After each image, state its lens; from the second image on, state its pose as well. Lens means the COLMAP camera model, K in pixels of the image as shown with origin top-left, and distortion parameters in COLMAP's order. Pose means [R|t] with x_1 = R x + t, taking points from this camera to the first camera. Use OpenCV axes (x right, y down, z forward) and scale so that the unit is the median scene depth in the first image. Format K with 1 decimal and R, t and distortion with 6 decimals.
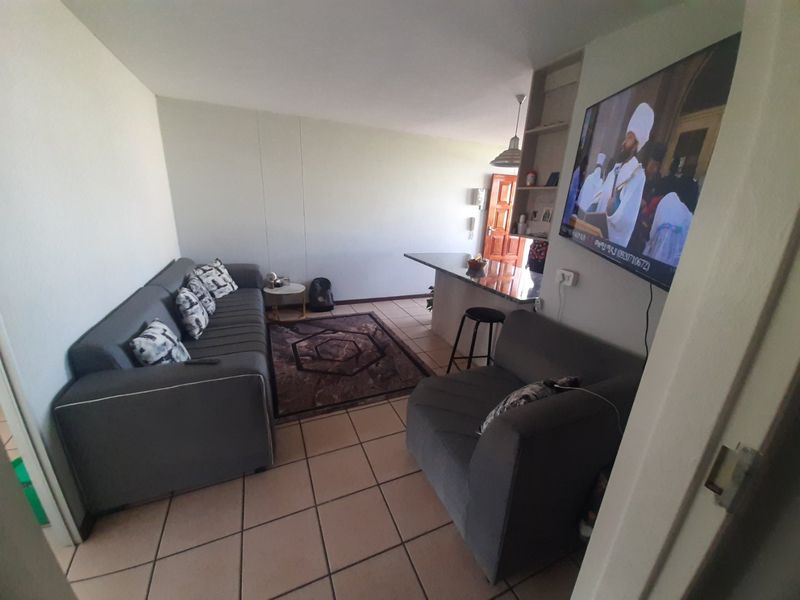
lens RADIAL K [[316.6, 0, 404.1], [0, 316.6, 303.1], [0, 0, 1]] dist [0.015896, 0.000189]
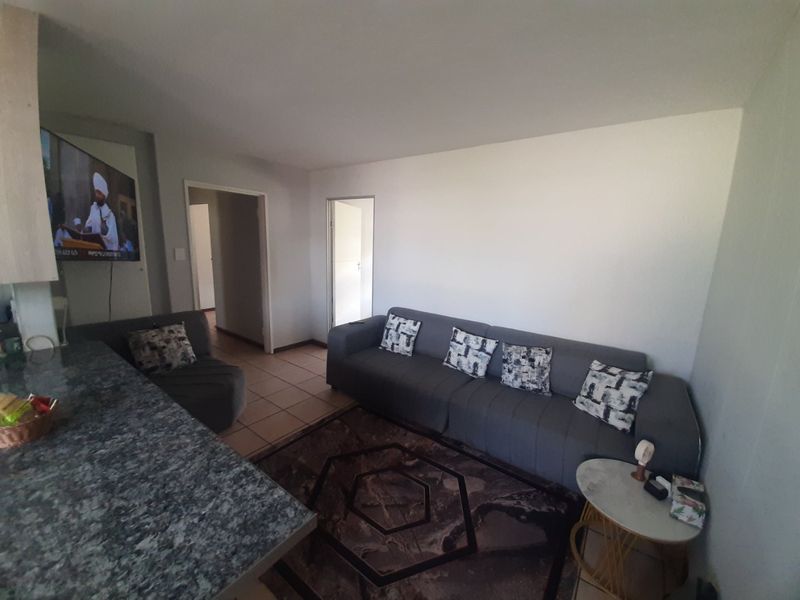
lens RADIAL K [[316.6, 0, 403.9], [0, 316.6, 304.1], [0, 0, 1]] dist [0.015896, 0.000189]
pose [[-0.871353, 0.011010, -0.490533, 0.049864], [-0.222726, 0.881936, 0.415431, -0.402414], [0.437193, 0.471241, -0.766025, 1.262873]]
